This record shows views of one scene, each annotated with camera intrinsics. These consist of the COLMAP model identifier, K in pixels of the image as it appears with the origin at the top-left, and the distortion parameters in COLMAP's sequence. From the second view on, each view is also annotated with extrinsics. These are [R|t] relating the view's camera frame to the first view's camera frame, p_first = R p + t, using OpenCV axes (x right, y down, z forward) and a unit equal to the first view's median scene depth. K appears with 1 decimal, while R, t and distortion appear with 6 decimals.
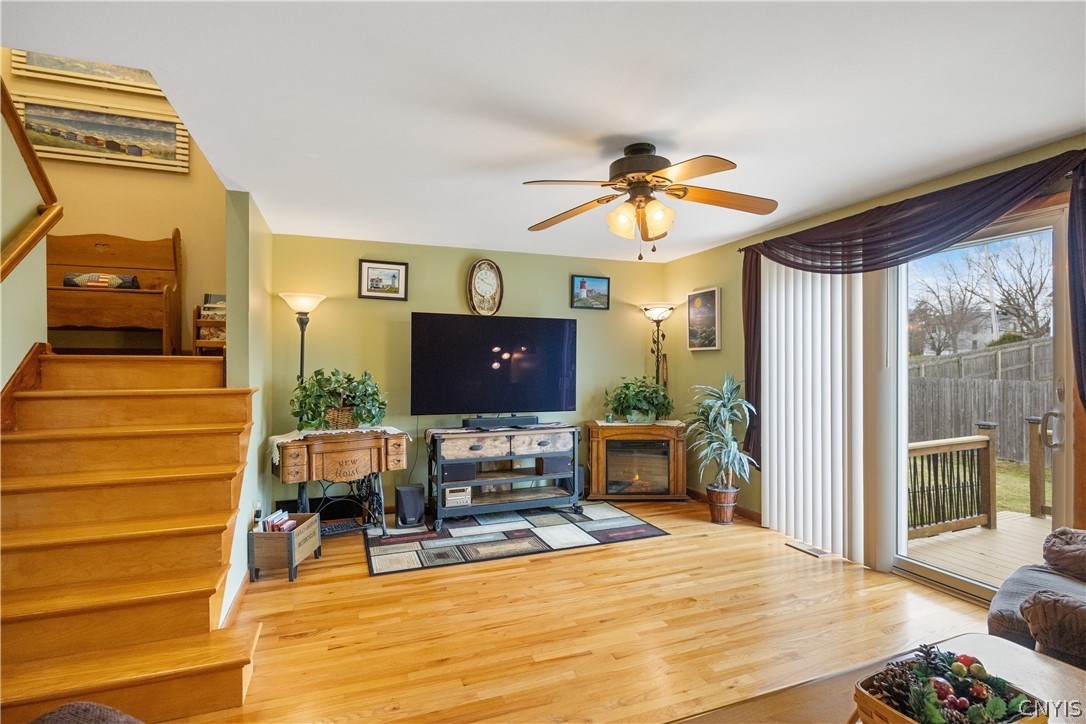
lens RADIAL K [[536.1, 0, 546.6], [0, 536.1, 362.7], [0, 0, 1]] dist [-0.000714, -0.000218]
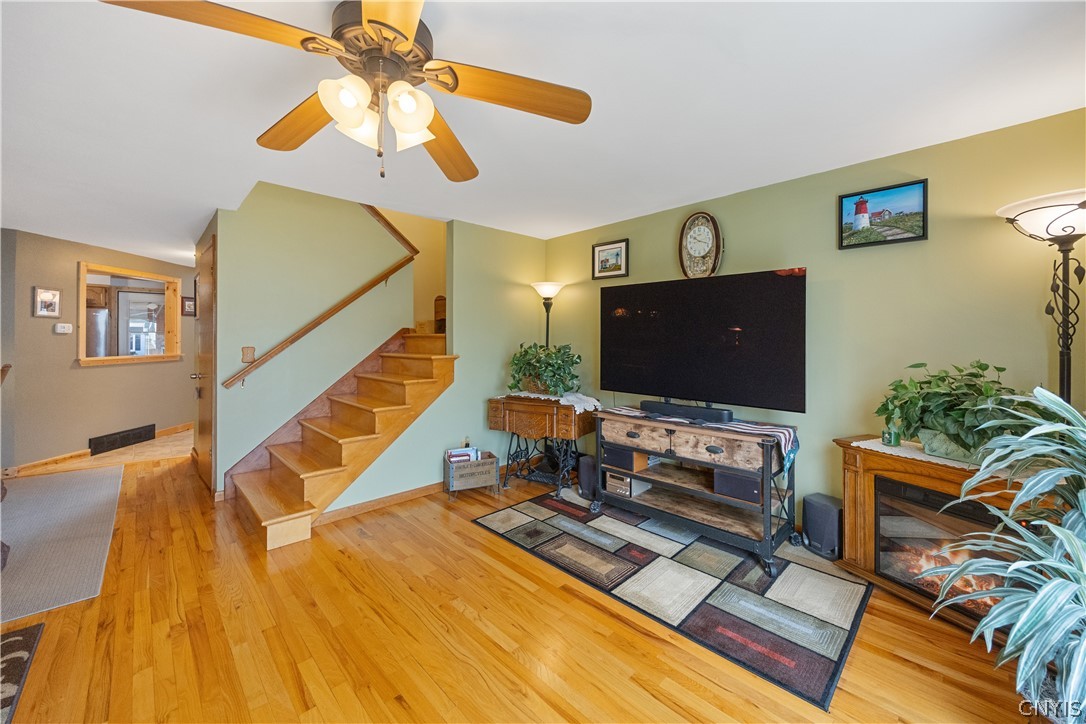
lens RADIAL K [[419.0, 0, 554.2], [0, 419.0, 338.4], [0, 0, 1]] dist [-0.002701, -0.000153]
pose [[0.401213, -0.002528, -0.915981, 0.421556], [0.001142, 0.999997, -0.002259, 0.002940], [0.915984, -0.000140, 0.401214, 0.583663]]
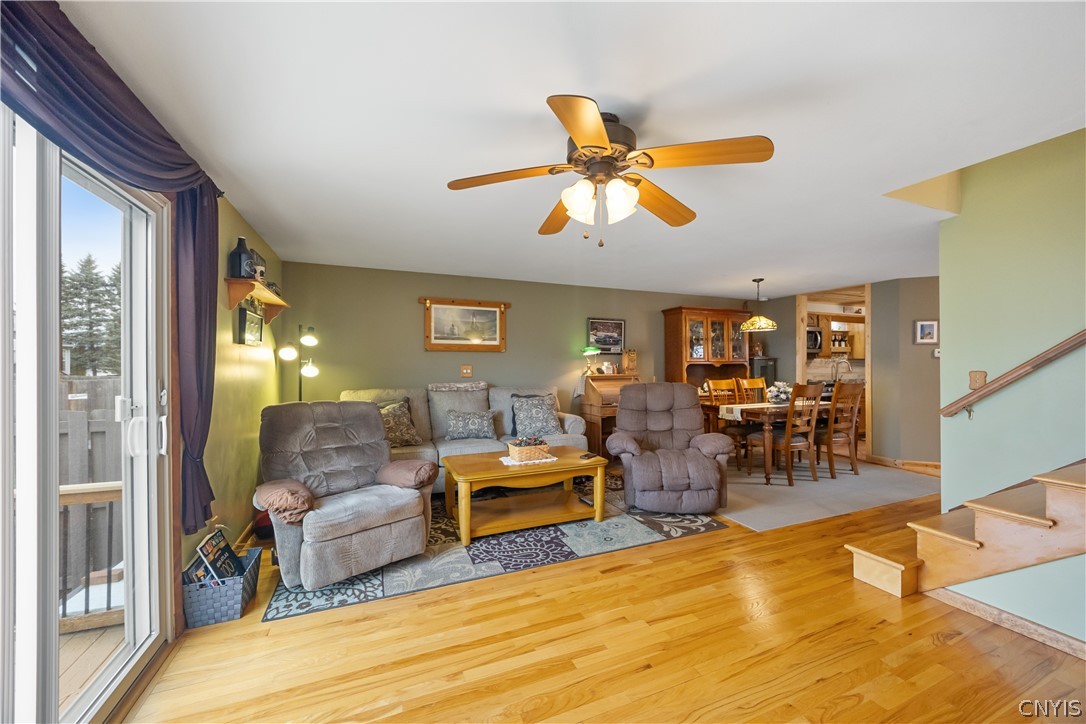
lens RADIAL K [[419.0, 0, 548.7], [0, 419.0, 363.3], [0, 0, 1]] dist [-0.002701, -0.000153]
pose [[-0.999372, 0.004589, -0.035135, 0.169790], [0.004722, 0.999982, -0.003698, 0.004514], [0.035117, -0.003862, -0.999376, 0.997736]]
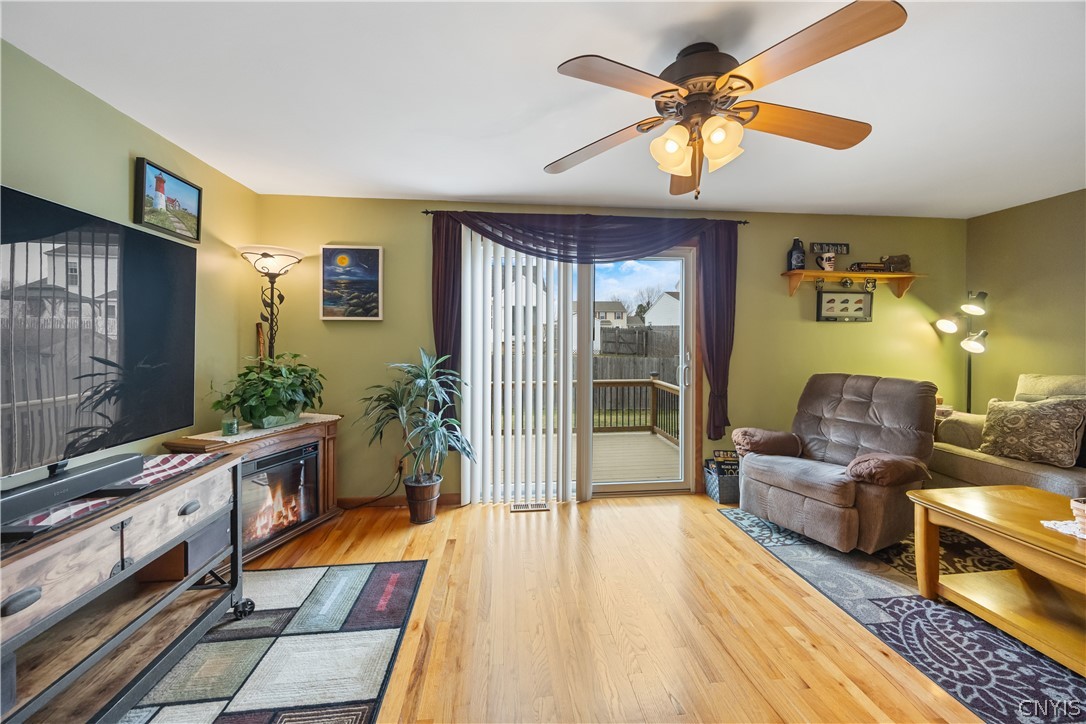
lens RADIAL K [[419.0, 0, 547.4], [0, 419.0, 340.9], [0, 0, 1]] dist [-0.002701, -0.000153]
pose [[0.256178, 0.001451, 0.966629, -0.271454], [-0.003026, 0.999995, -0.000699, 0.008487], [-0.966625, -0.002746, 0.256181, 0.619273]]
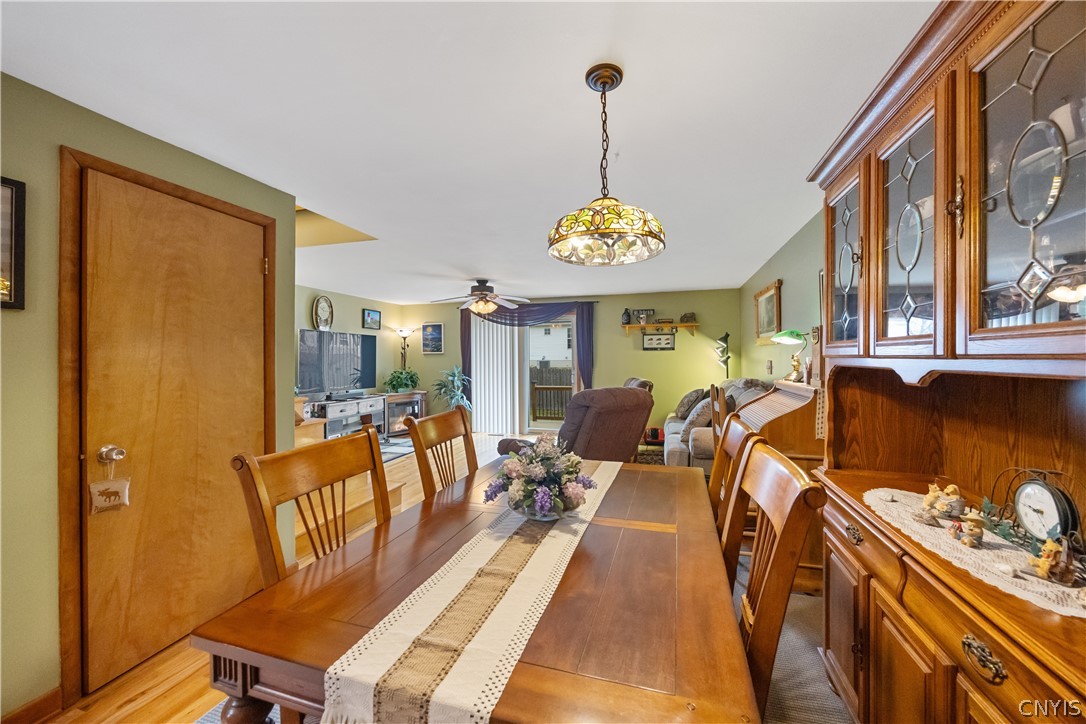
lens RADIAL K [[419.0, 0, 552.9], [0, 419.0, 357.2], [0, 0, 1]] dist [-0.002701, -0.000153]
pose [[0.600717, -0.000592, 0.799461, -0.762479], [0.003980, 0.999990, -0.002251, -0.005027], [-0.799452, 0.004534, 0.600713, -0.321638]]
